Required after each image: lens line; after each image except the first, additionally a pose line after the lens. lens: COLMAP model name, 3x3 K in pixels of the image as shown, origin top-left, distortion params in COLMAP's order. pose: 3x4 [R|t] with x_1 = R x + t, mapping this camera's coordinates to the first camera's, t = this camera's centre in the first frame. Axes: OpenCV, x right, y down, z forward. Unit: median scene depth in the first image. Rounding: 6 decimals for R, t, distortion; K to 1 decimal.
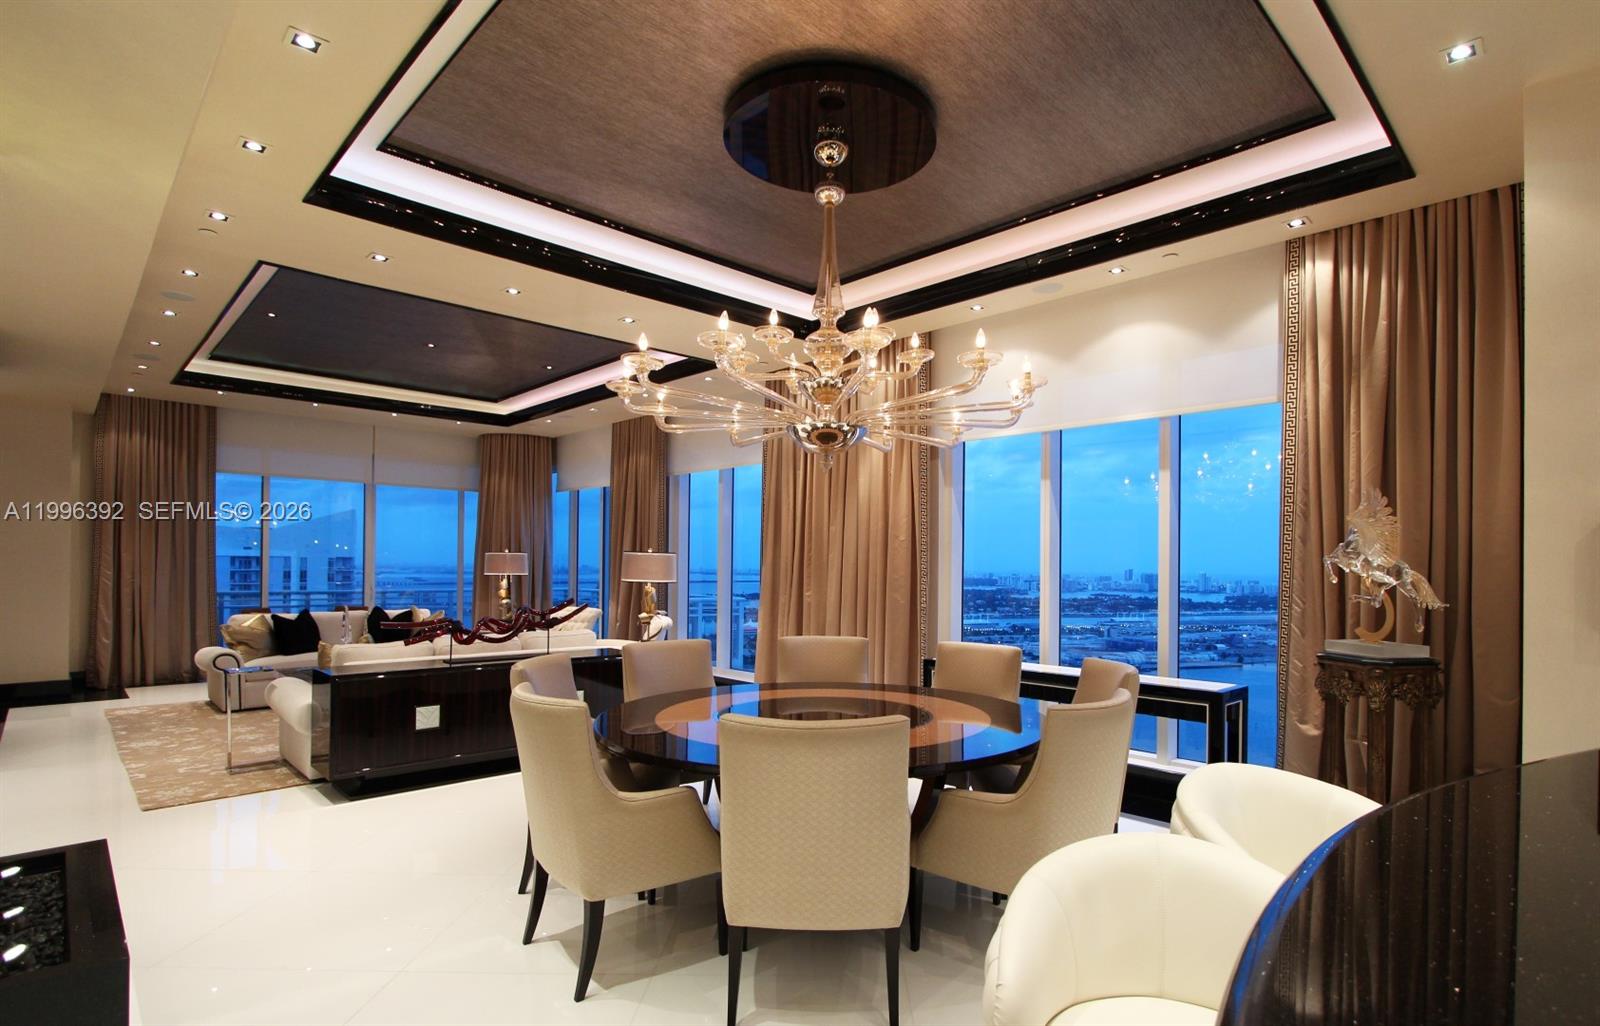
lens RADIAL K [[801.4, 0, 835.5], [0, 801.4, 563.6], [0, 0, 1]] dist [-0.021471, -0.000025]
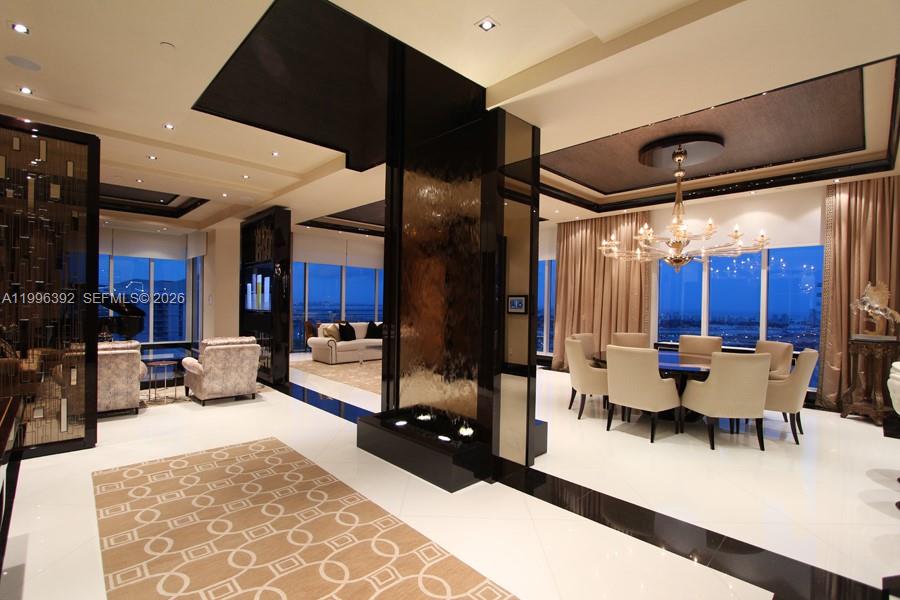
lens RADIAL K [[415.6, 0, 449.0], [0, 415.6, 306.8], [0, 0, 1]] dist [-0.014042, 0.001047]
pose [[0.999783, 0.007678, -0.019346, -0.619297], [-0.007430, 0.999890, 0.012860, -0.006816], [0.019442, -0.012713, 0.999730, -0.374662]]
